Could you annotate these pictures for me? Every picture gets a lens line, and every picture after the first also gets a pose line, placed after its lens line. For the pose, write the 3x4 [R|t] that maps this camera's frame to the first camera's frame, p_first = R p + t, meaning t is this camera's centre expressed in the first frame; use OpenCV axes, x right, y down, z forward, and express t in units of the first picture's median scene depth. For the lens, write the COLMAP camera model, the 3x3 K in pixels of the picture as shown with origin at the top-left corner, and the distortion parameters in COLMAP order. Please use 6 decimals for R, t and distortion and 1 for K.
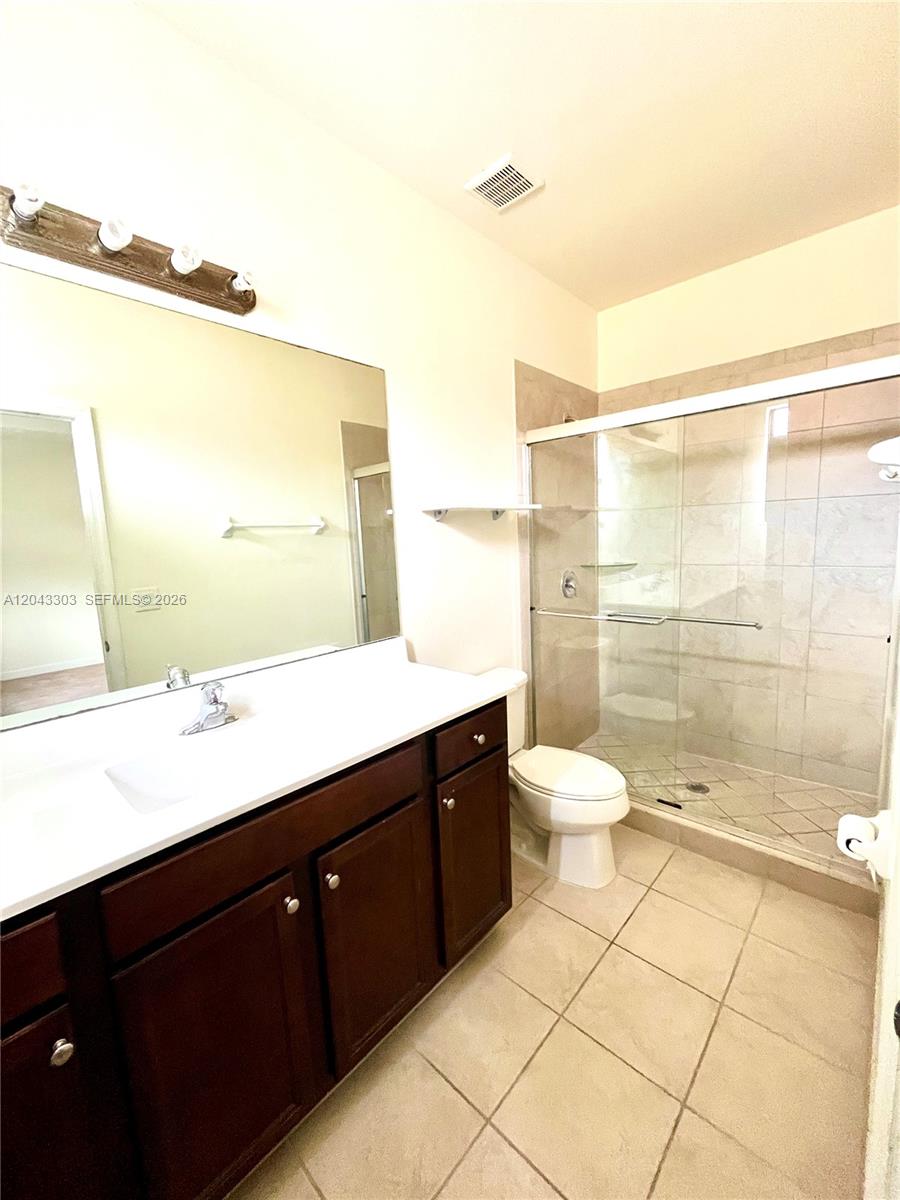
lens RADIAL K [[487.4, 0, 454.4], [0, 487.4, 601.4], [0, 0, 1]] dist [0.003082, -0.000172]
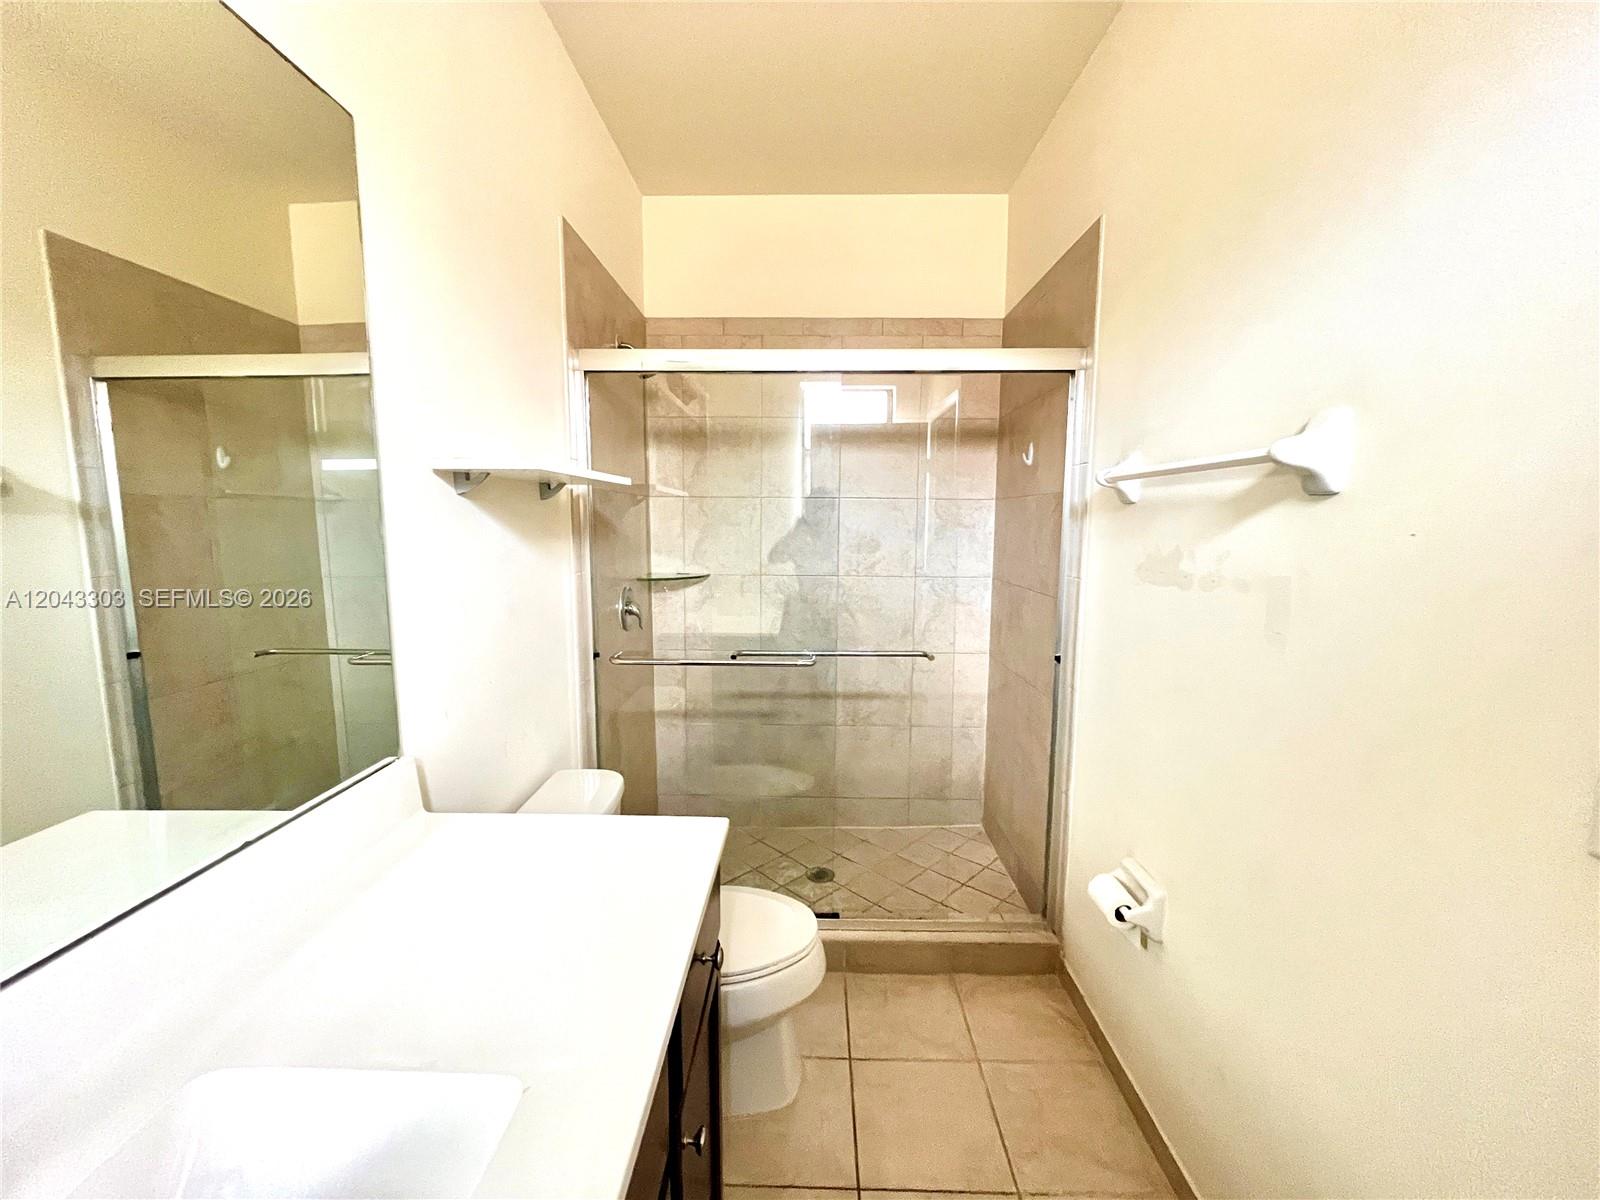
lens RADIAL K [[649.8, 0, 796.1], [0, 649.8, 597.5], [0, 0, 1]] dist [0.003082, -0.000172]
pose [[0.756262, -0.034947, 0.653335, -0.159587], [0.055755, 0.998382, -0.011135, -0.030817], [-0.651889, 0.044847, 0.756987, 0.246085]]
